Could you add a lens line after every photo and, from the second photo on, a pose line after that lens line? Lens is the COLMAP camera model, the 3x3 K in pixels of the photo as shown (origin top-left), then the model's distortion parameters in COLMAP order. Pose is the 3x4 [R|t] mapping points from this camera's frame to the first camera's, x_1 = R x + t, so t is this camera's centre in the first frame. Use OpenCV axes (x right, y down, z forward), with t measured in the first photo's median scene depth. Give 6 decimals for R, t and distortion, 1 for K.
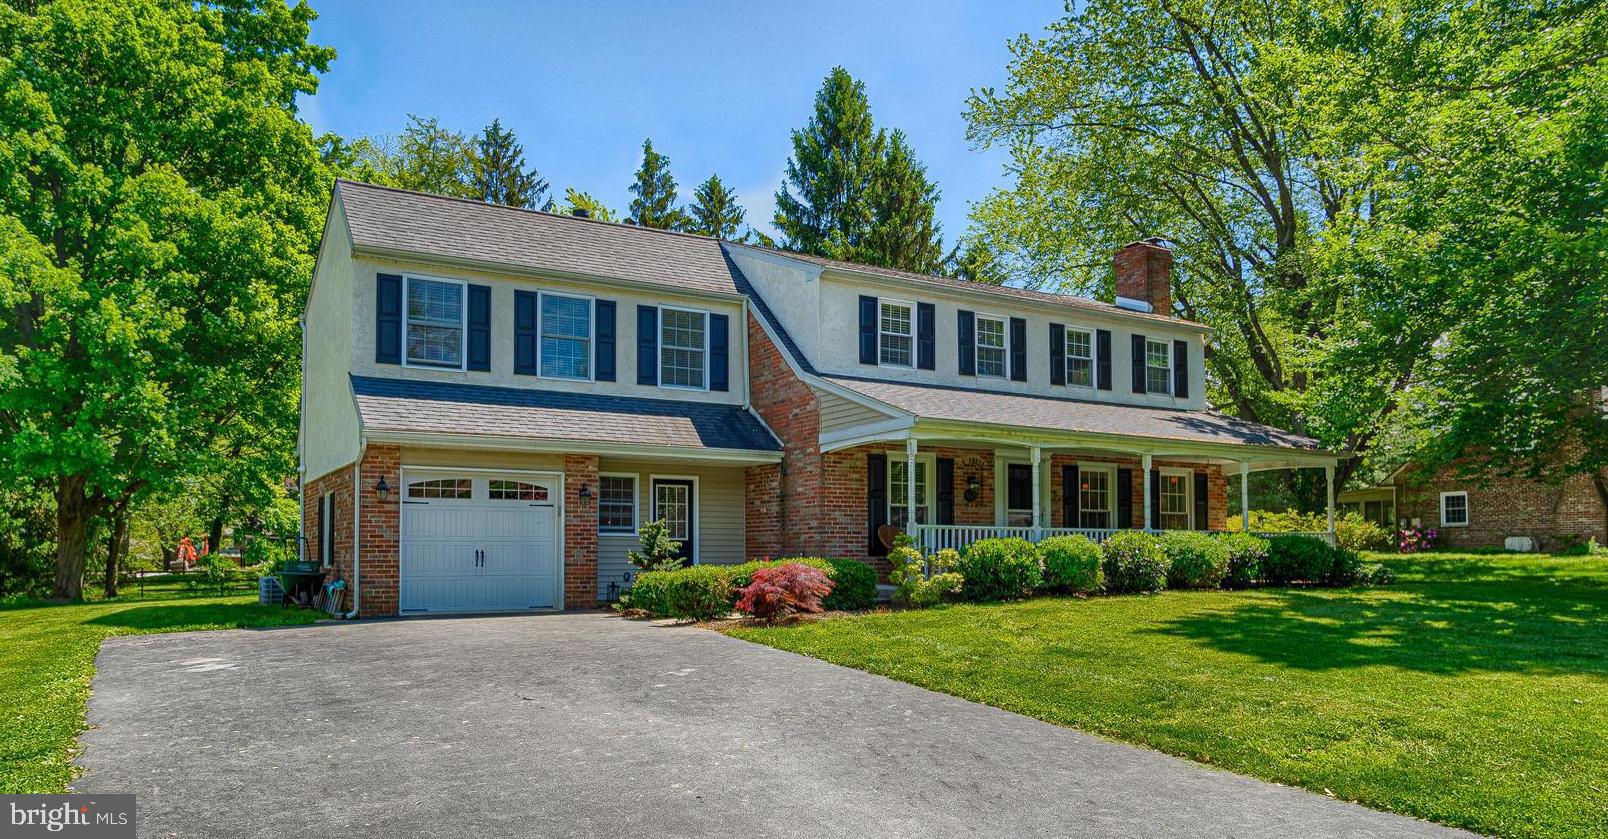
lens RADIAL K [[1150.4, 0, 805.6], [0, 1150.4, 518.0], [0, 0, 1]] dist [0.047600, -0.114780]
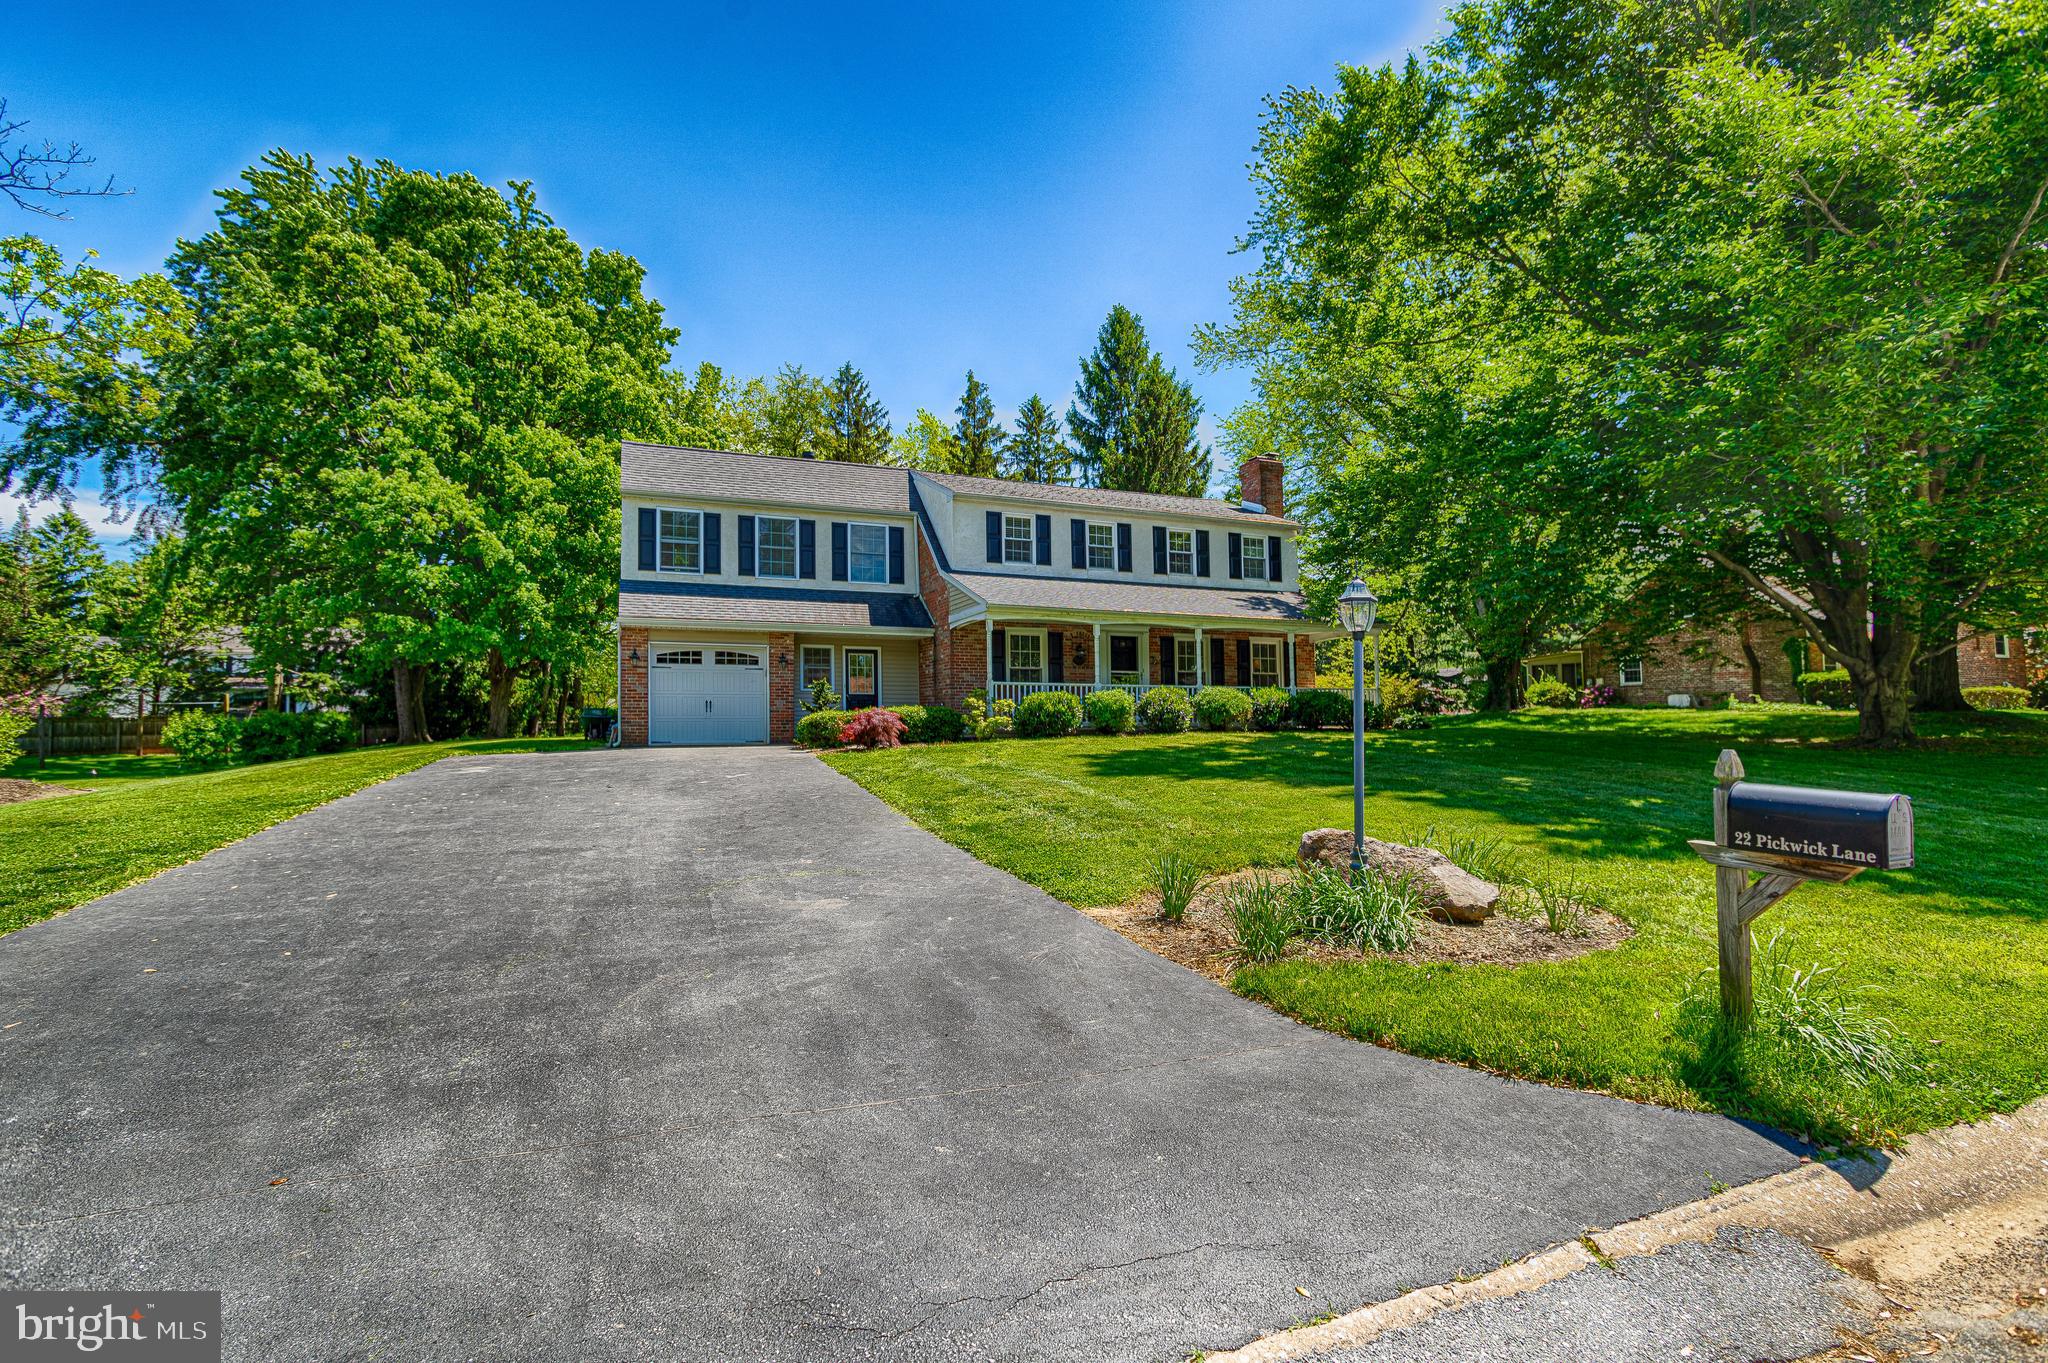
lens RADIAL K [[1008.0, 0, 1024.0], [0, 1008.0, 681.5], [0, 0, 1]] dist [-0.001643, 0.000804]
pose [[0.988019, -0.001416, -0.154327, 0.262518], [0.001573, 0.999998, 0.000894, 0.003595], [0.154325, -0.001126, 0.988019, -0.147839]]
